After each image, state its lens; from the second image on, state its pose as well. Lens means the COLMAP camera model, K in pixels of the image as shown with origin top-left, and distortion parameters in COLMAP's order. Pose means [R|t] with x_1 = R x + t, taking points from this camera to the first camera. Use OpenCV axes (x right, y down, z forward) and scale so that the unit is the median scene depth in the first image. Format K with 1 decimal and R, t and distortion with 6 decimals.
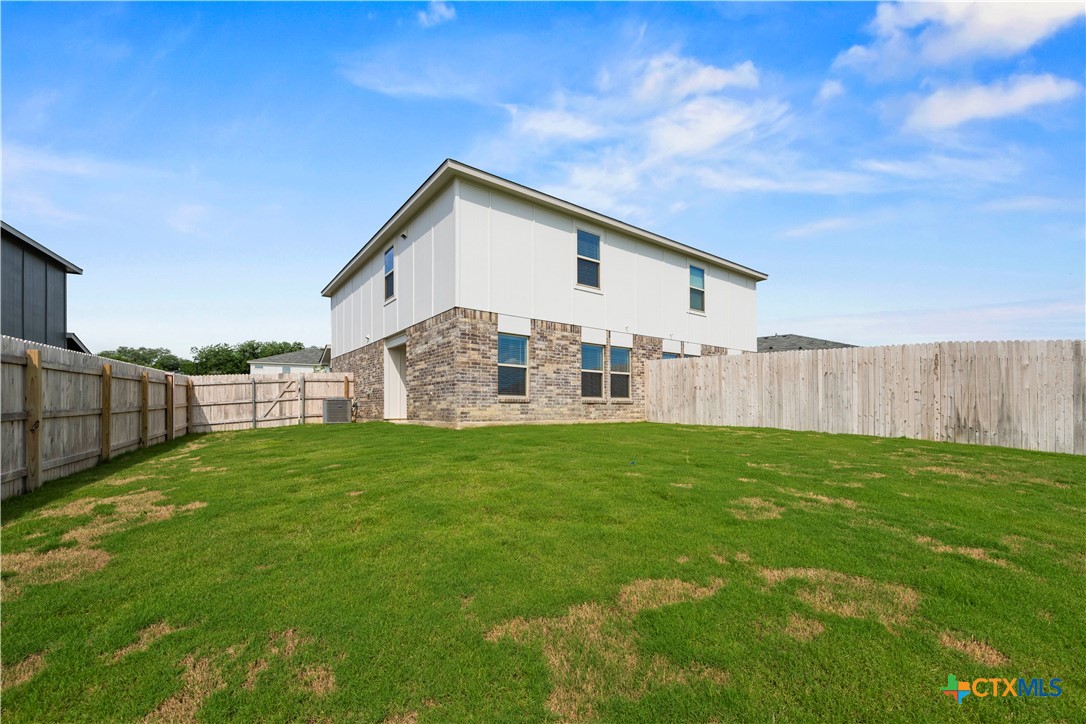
lens RADIAL K [[432.5, 0, 563.5], [0, 432.5, 403.5], [0, 0, 1]] dist [-0.001433, -0.000312]
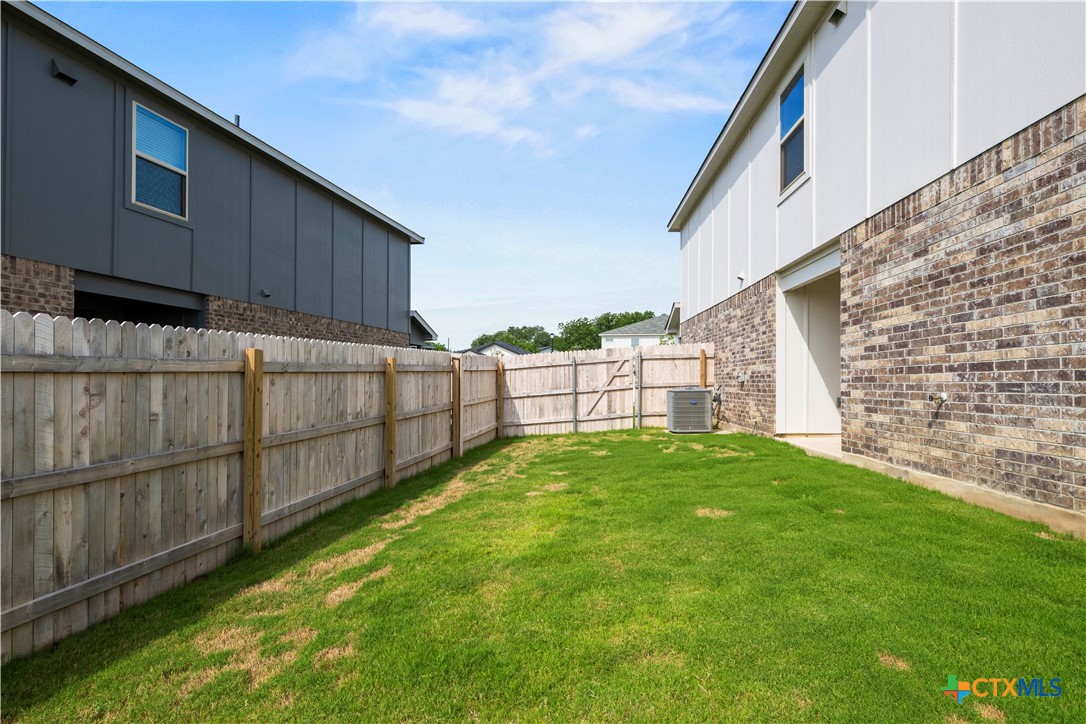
lens RADIAL K [[543.4, 0, 543.2], [0, 543.4, 371.0], [0, 0, 1]] dist [0.026310, 0.000305]
pose [[0.736639, -0.003750, -0.676275, -0.186264], [-0.005414, 0.999920, -0.011443, -0.027955], [0.676264, 0.012091, 0.736560, 0.353244]]
